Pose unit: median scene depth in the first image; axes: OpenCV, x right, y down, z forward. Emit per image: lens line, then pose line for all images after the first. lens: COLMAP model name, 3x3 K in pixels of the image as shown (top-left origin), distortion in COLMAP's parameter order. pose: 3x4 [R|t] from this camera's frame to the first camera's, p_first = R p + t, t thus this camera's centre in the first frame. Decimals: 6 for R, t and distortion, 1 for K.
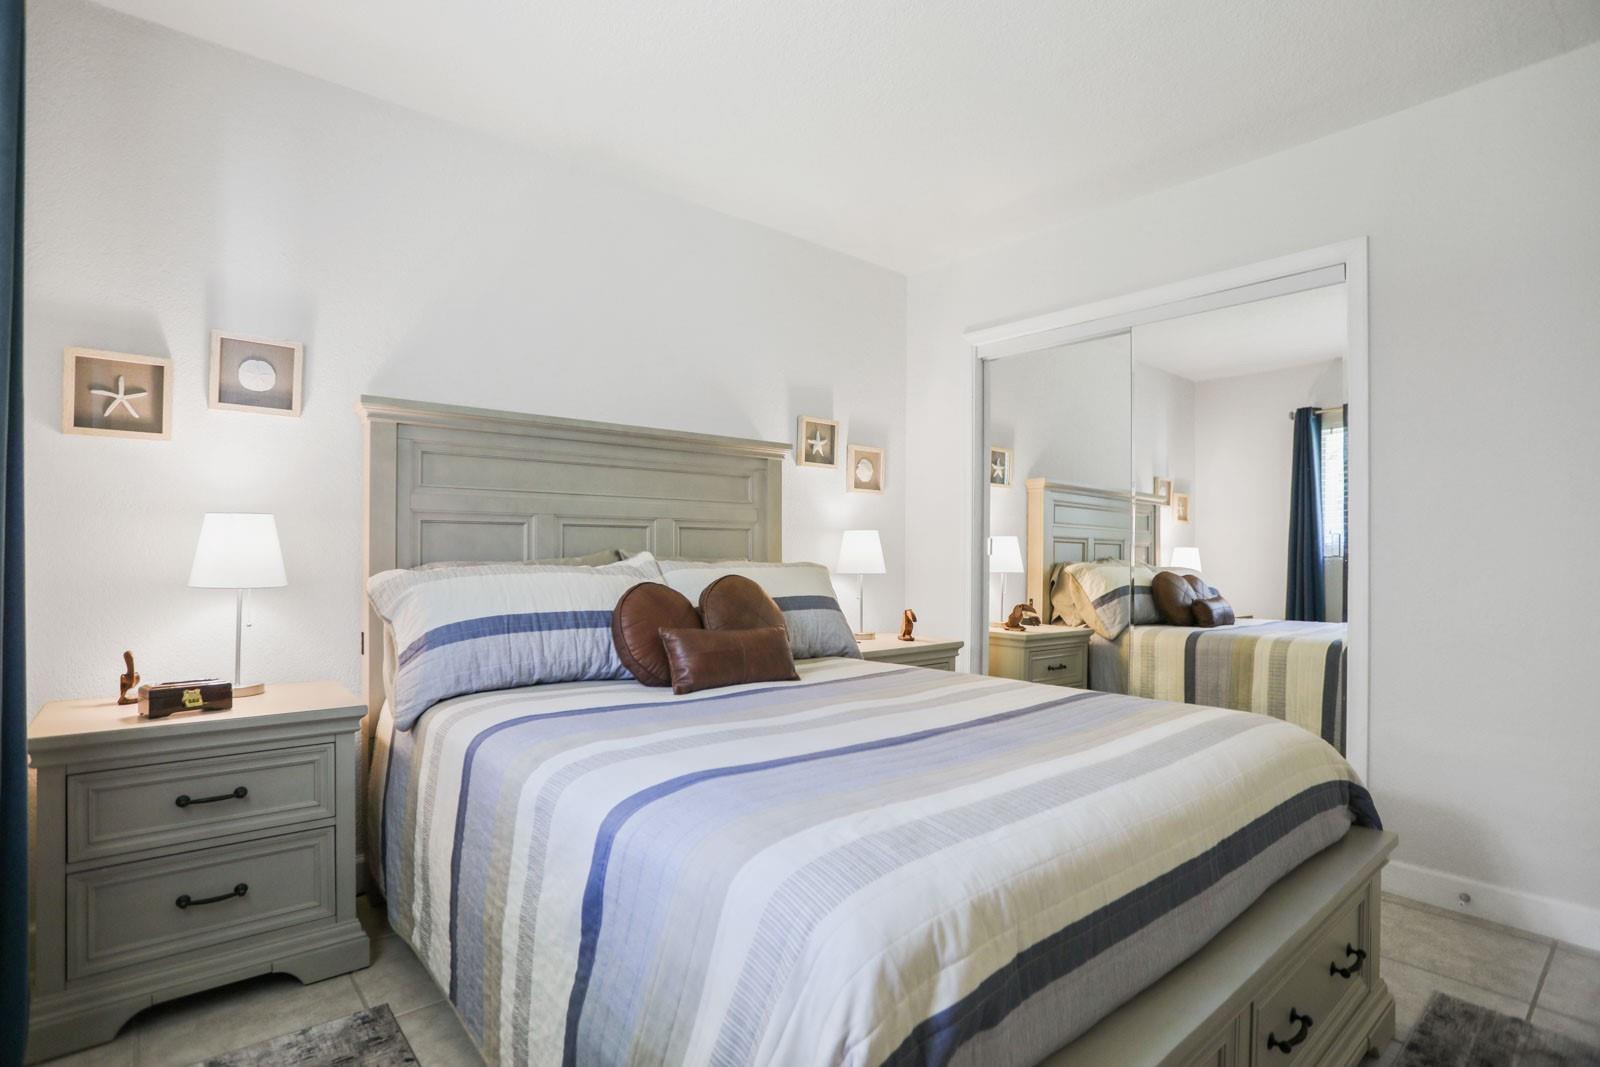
lens RADIAL K [[783.5, 0, 799.2], [0, 783.5, 492.2], [0, 0, 1]] dist [-0.059999, 0.021118]
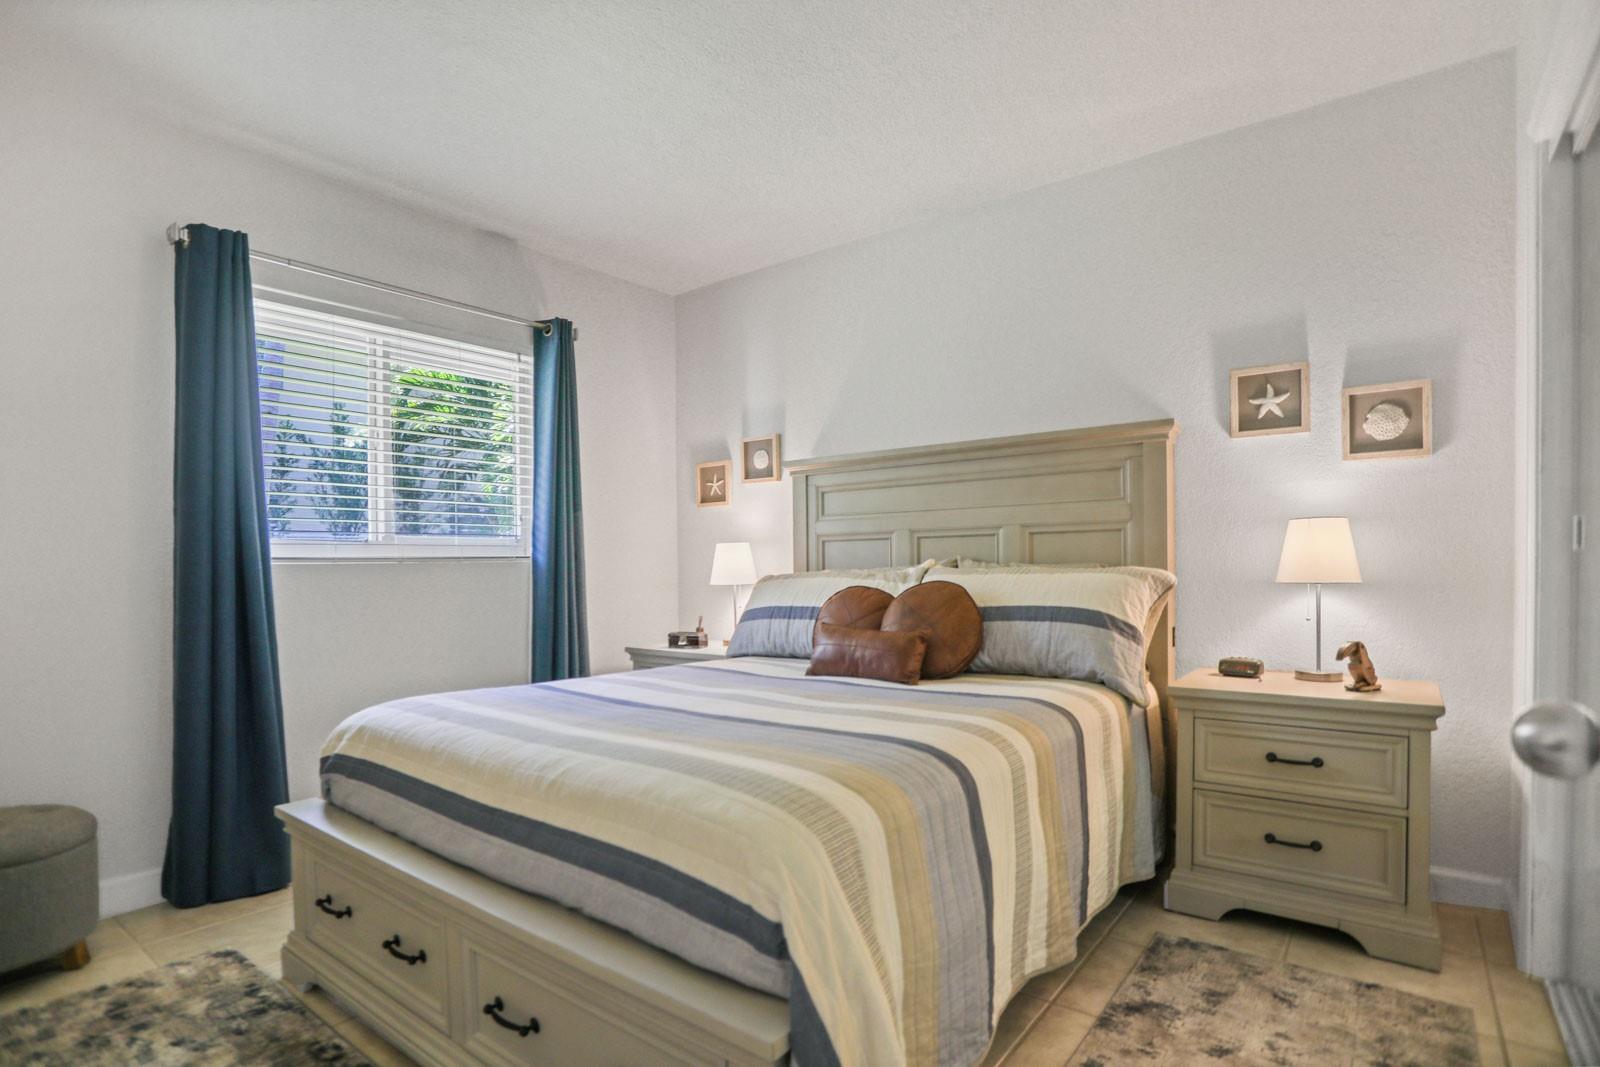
lens RADIAL K [[767.2, 0, 924.2], [0, 767.2, 581.1], [0, 0, 1]] dist [-0.003304, -0.000009]
pose [[0.309282, 0.022551, -0.950703, 0.669075], [0.095797, 0.993895, 0.054740, 0.036888], [0.946133, -0.108005, 0.305233, 0.520260]]
